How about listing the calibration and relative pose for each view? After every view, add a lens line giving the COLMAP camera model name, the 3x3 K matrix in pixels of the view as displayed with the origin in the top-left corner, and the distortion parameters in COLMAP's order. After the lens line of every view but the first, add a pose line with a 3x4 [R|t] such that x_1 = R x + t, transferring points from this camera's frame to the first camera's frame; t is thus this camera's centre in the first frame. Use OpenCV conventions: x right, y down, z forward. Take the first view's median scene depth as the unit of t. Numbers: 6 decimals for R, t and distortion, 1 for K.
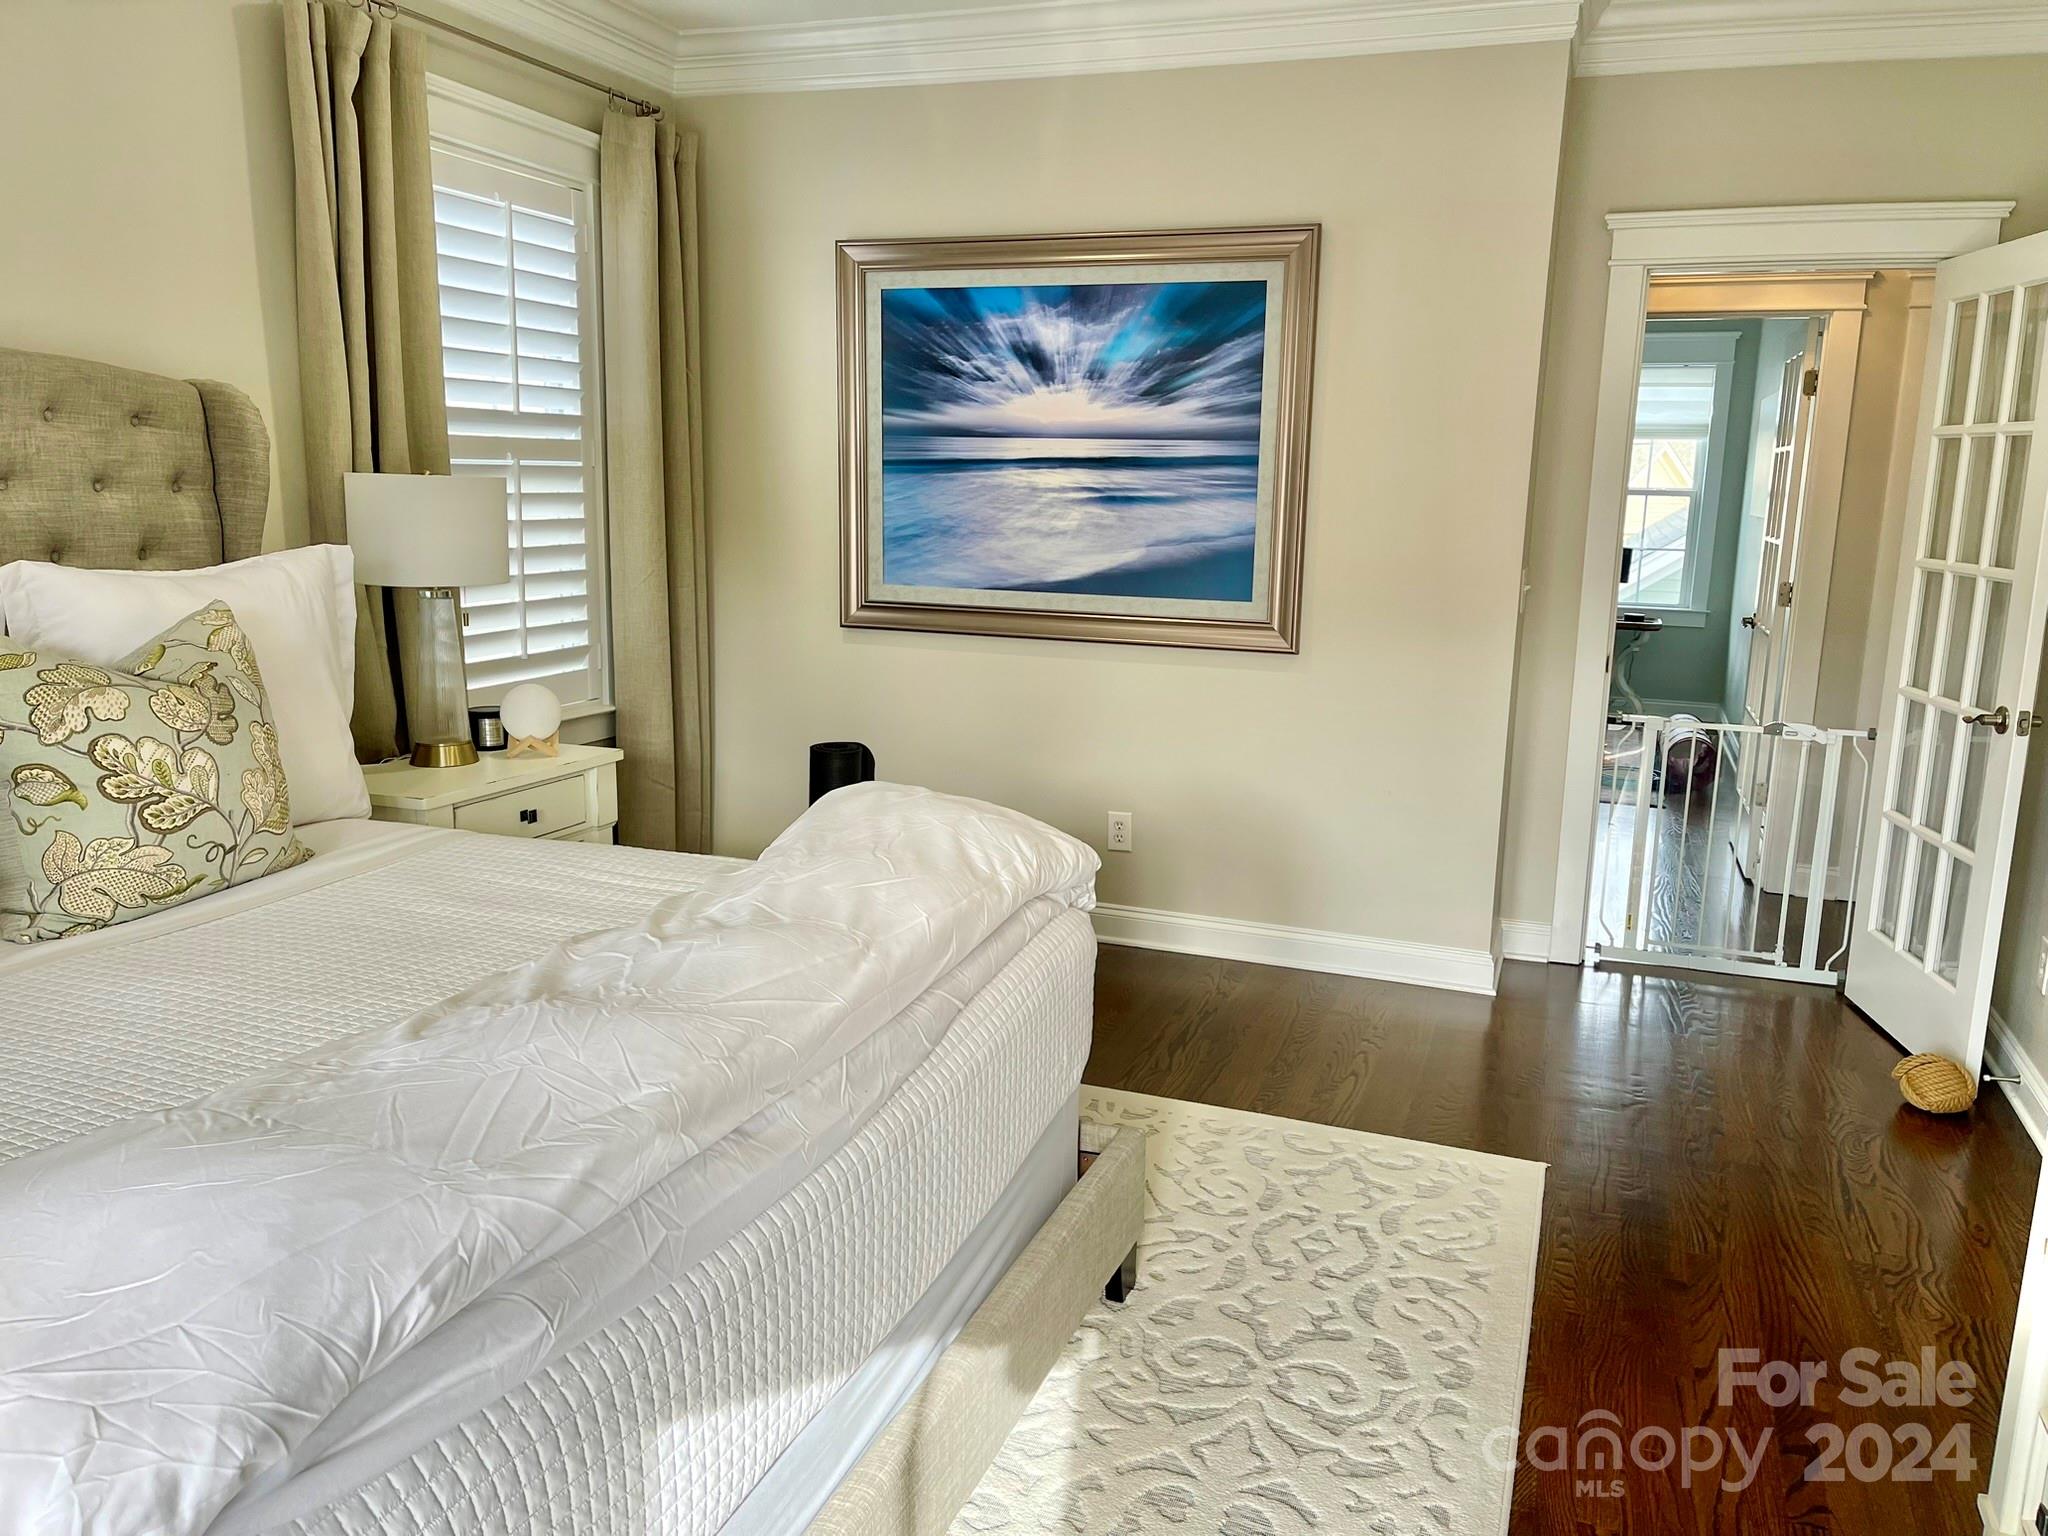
lens RADIAL K [[1537.8, 0, 1023.6], [0, 1537.8, 770.0], [0, 0, 1]] dist [0.009485, 0.001785]
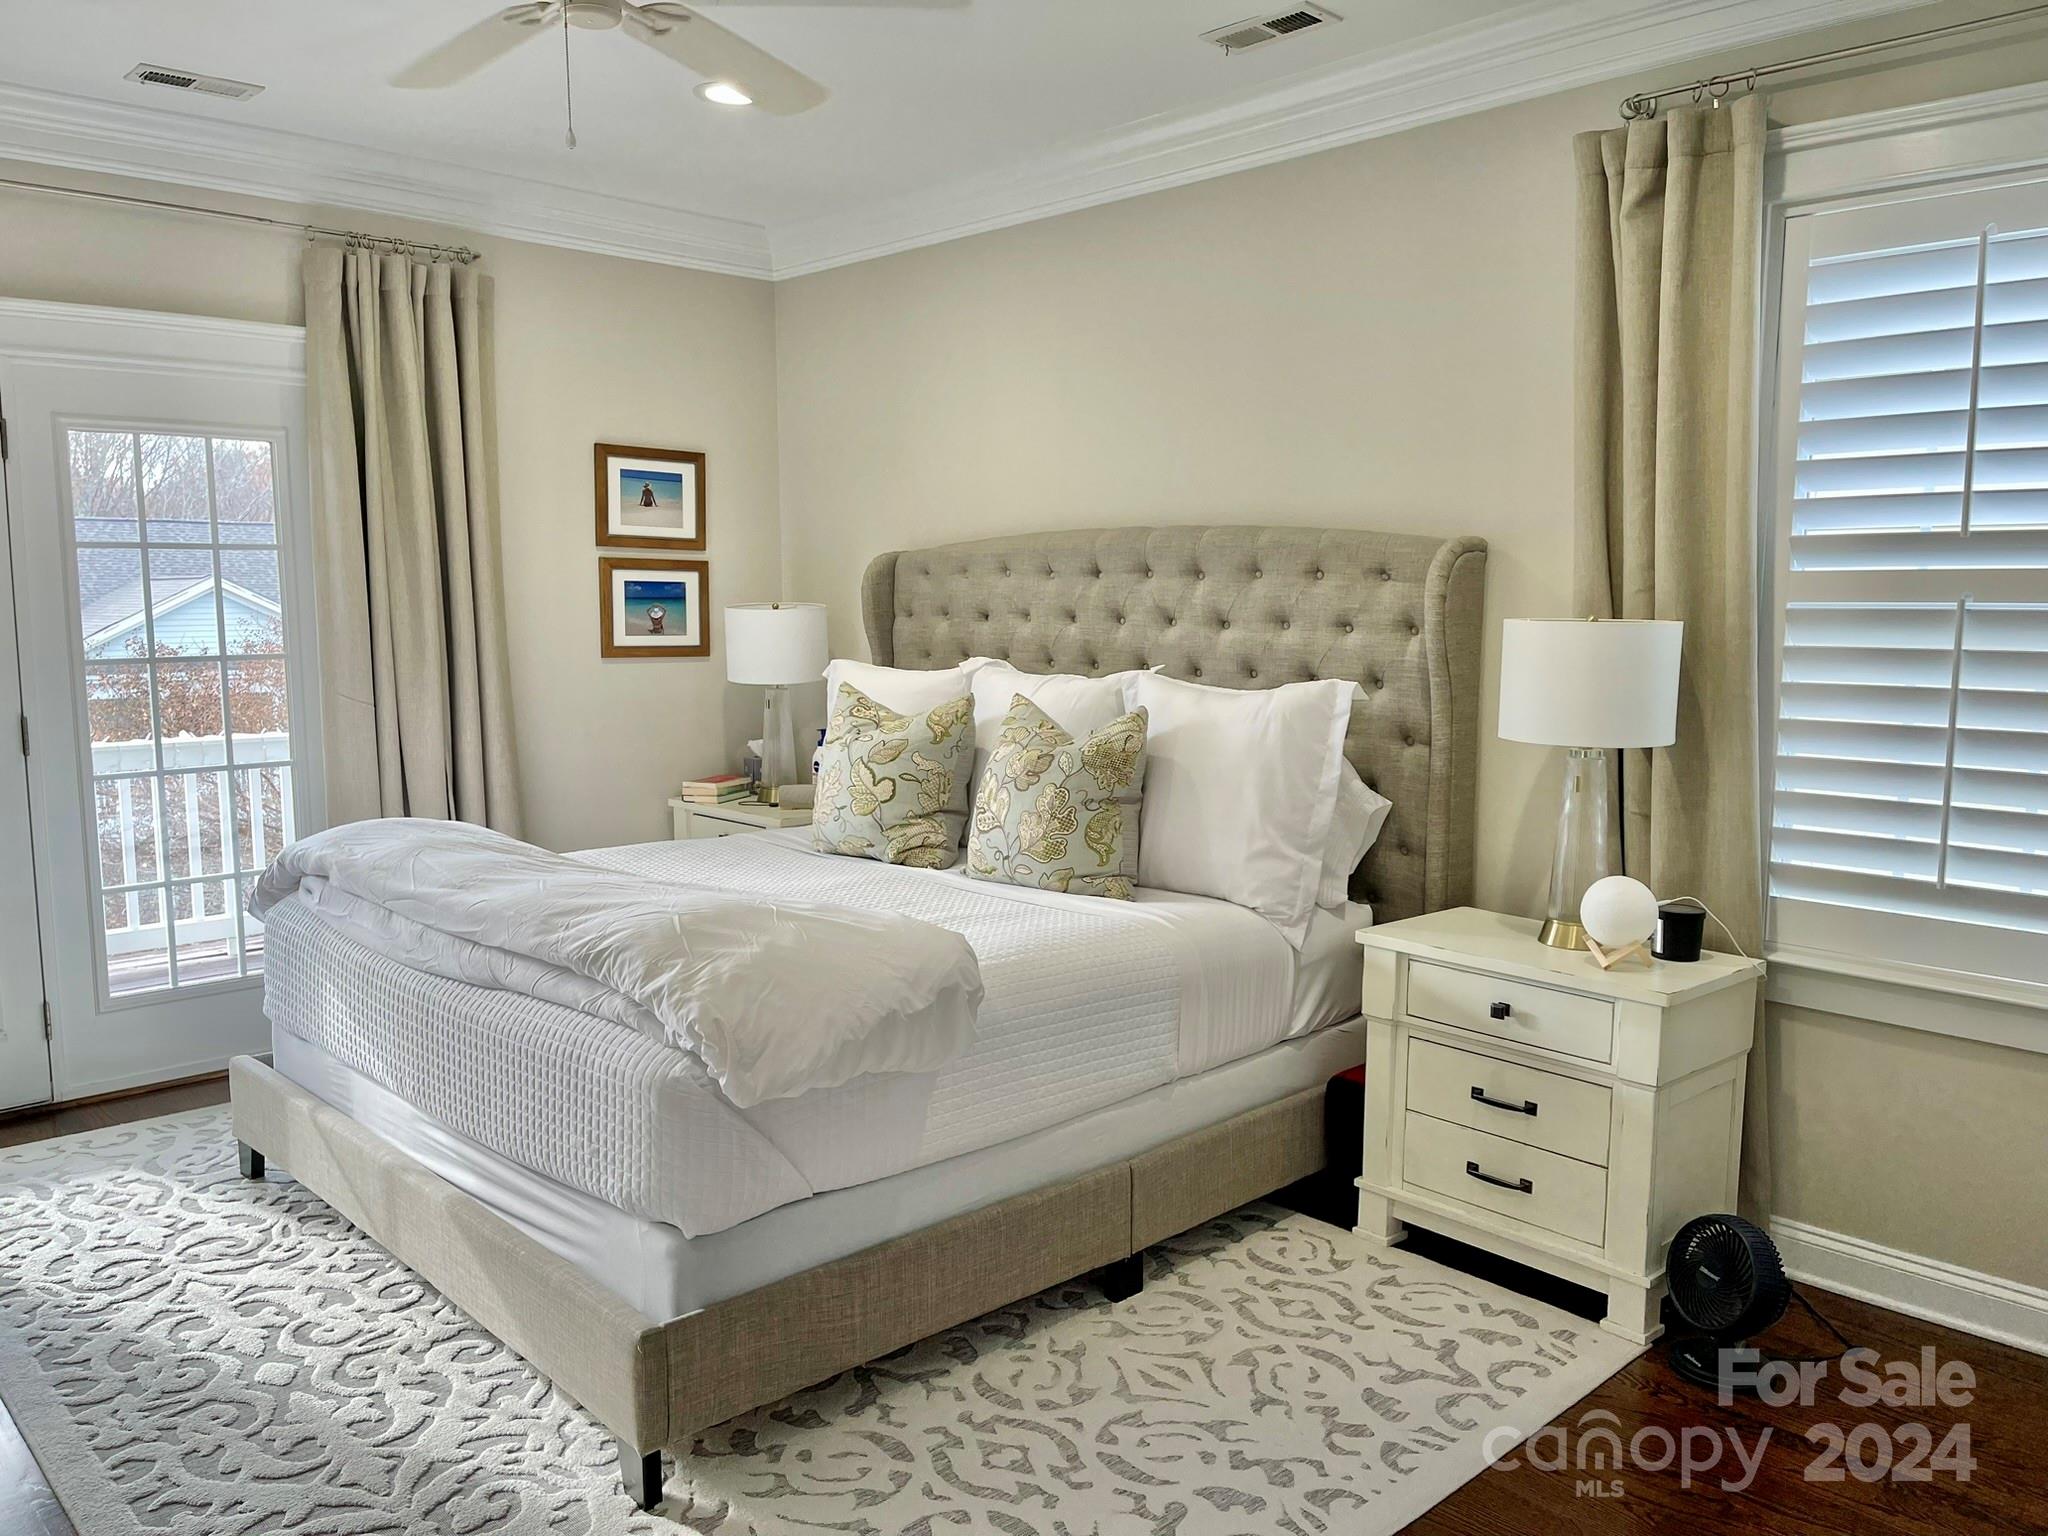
lens RADIAL K [[1537.8, 0, 1023.7], [0, 1537.8, 769.8], [0, 0, 1]] dist [0.009485, 0.001785]
pose [[-0.467524, 0.082008, -0.880168, 0.700359], [-0.176028, 0.967110, 0.183610, -0.272068], [0.866277, 0.240777, -0.437711, 1.434689]]
